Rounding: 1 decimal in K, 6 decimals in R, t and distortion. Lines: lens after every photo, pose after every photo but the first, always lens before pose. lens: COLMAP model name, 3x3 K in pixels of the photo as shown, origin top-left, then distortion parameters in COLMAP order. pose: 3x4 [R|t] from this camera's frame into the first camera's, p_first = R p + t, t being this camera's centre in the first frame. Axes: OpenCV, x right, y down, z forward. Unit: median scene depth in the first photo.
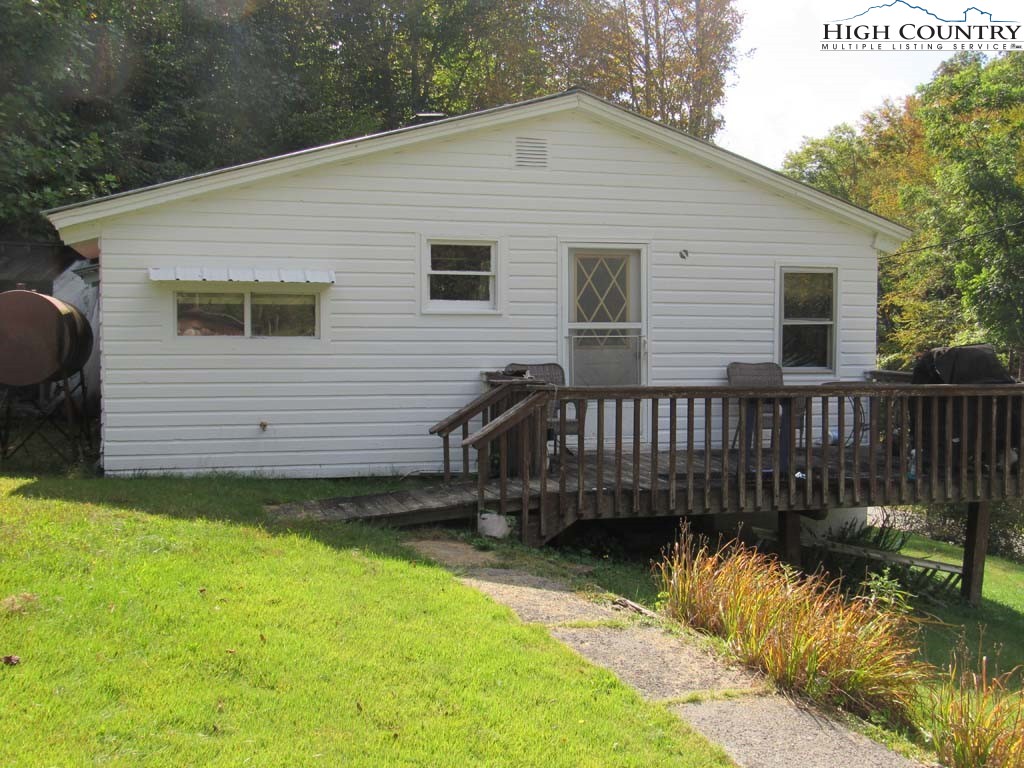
lens RADIAL K [[1107.5, 0, 512.0], [0, 1107.5, 384.0], [0, 0, 1]] dist [-0.040245, -0.021981]
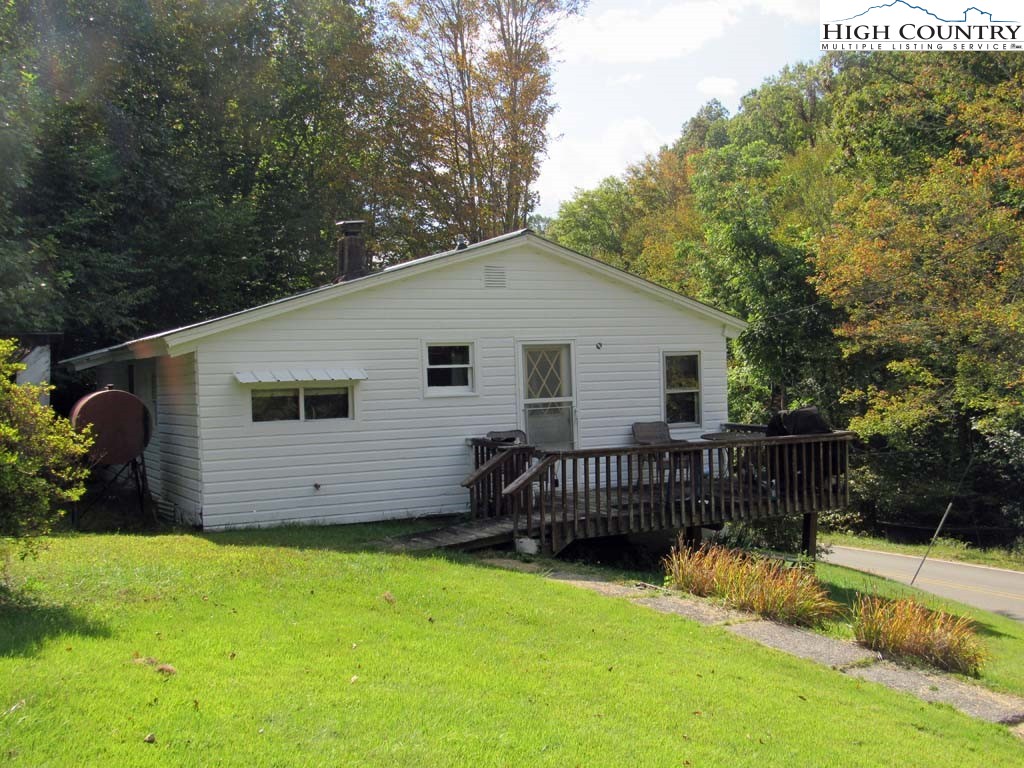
lens RADIAL K [[1107.5, 0, 512.0], [0, 1107.5, 384.0], [0, 0, 1]] dist [-0.040245, -0.021981]
pose [[0.977043, -0.032437, 0.210559, -0.257213], [0.038992, 0.998873, -0.027054, -0.038501], [-0.209445, 0.034643, 0.977207, -0.347790]]
